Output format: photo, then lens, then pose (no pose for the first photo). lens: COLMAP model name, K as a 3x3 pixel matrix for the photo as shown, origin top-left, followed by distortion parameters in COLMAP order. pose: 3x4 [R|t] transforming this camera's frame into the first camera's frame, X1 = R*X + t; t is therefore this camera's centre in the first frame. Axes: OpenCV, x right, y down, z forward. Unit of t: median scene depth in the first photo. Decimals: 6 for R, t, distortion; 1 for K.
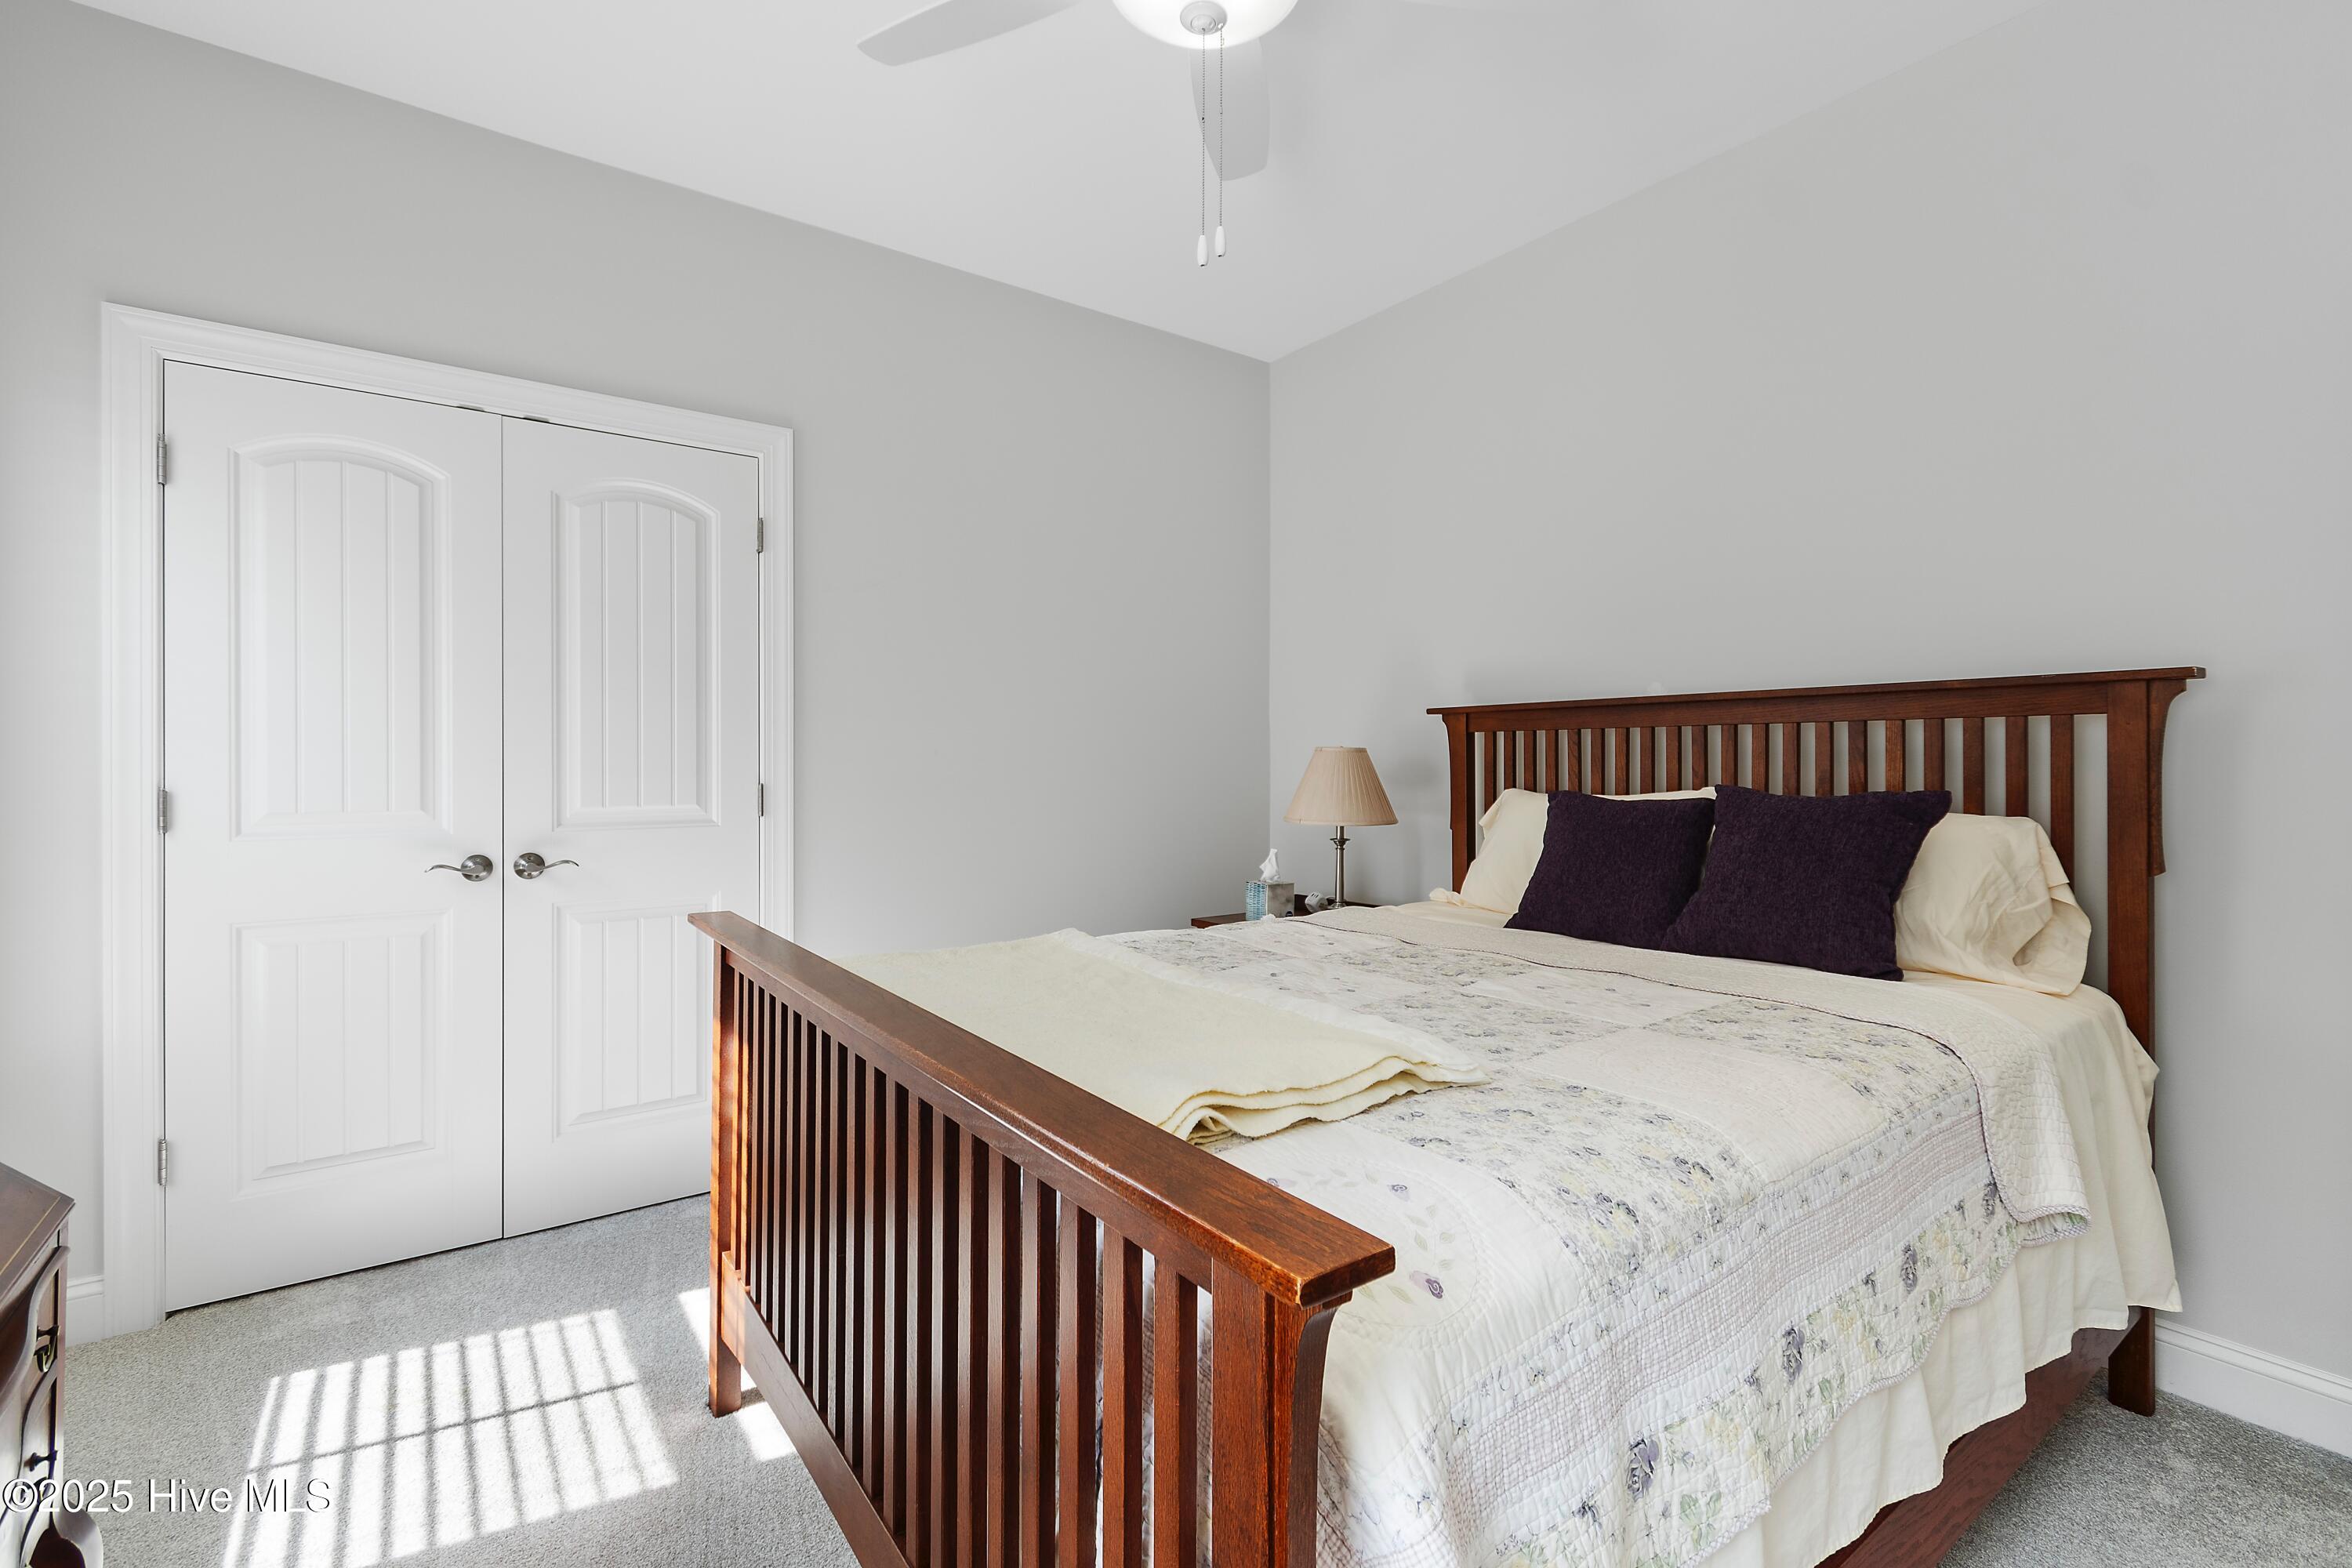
lens RADIAL K [[1053.5, 0, 1177.0], [0, 1053.5, 750.1], [0, 0, 1]] dist [0.003522, -0.001008]
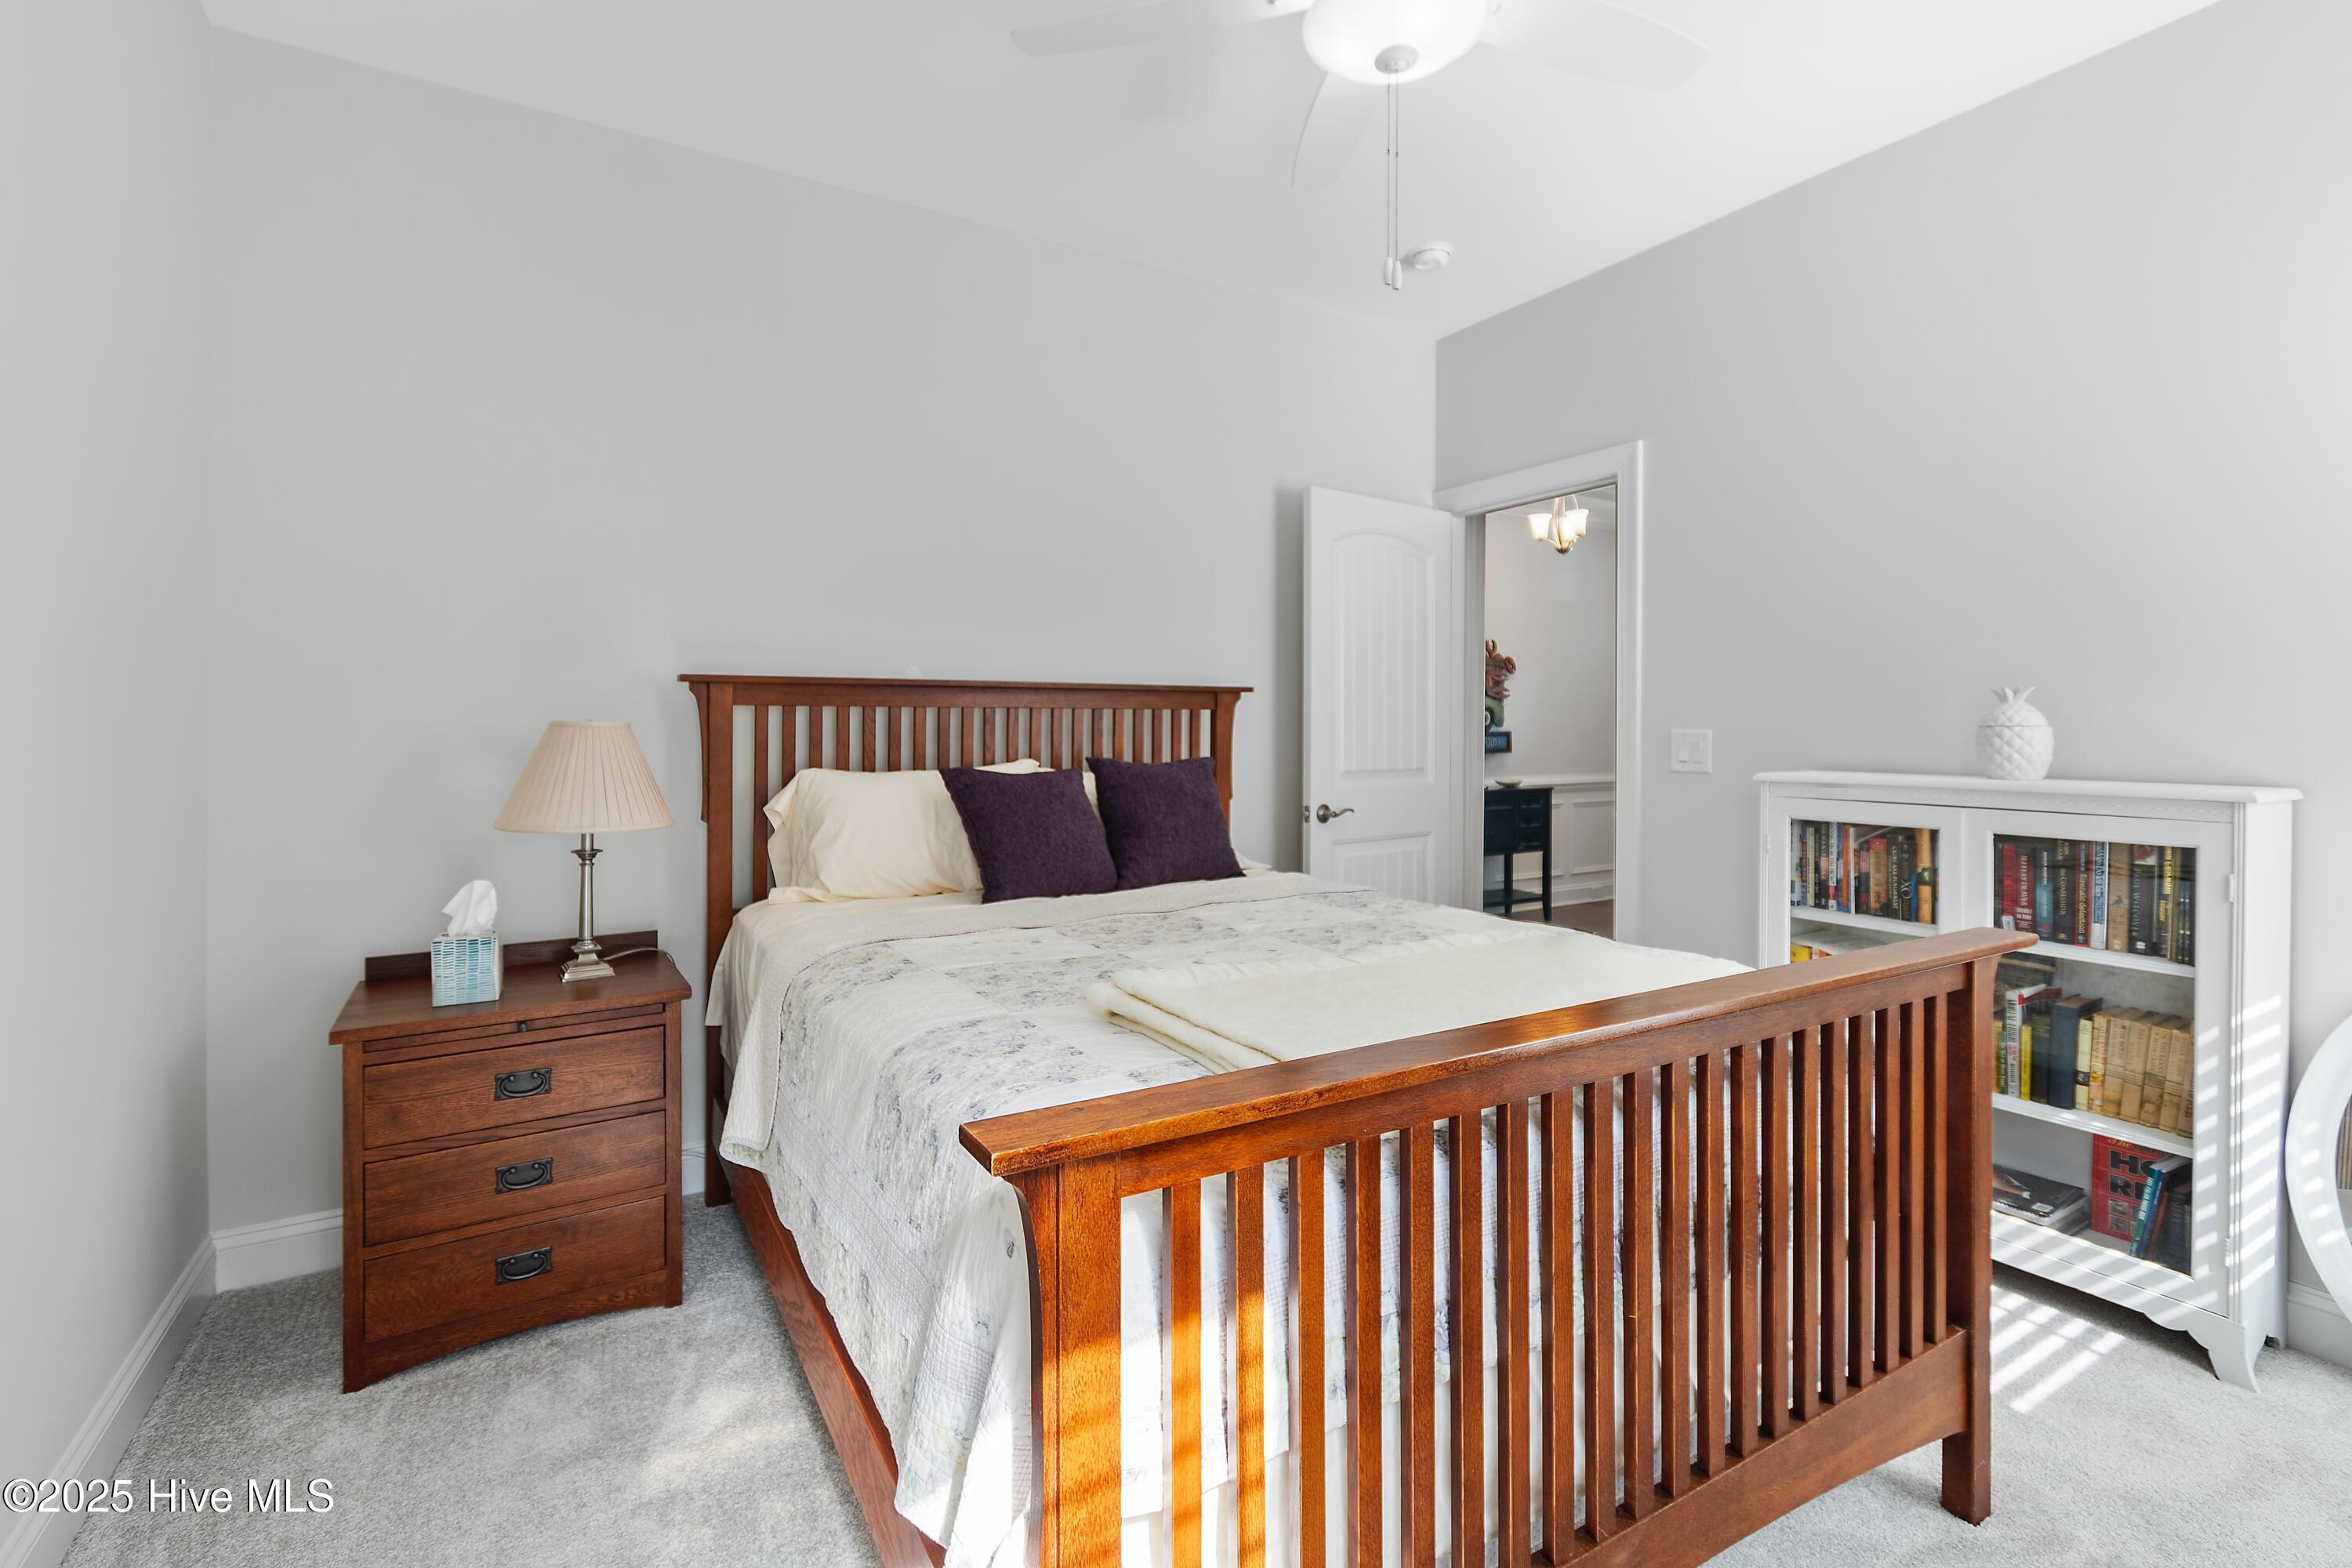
lens RADIAL K [[1053.5, 0, 1177.0], [0, 1053.5, 750.1], [0, 0, 1]] dist [0.003522, -0.001008]
pose [[0.091897, -0.027844, 0.995379, -0.642536], [-0.014751, 0.999461, 0.029320, -0.013187], [-0.995659, -0.017377, 0.091437, 0.670410]]
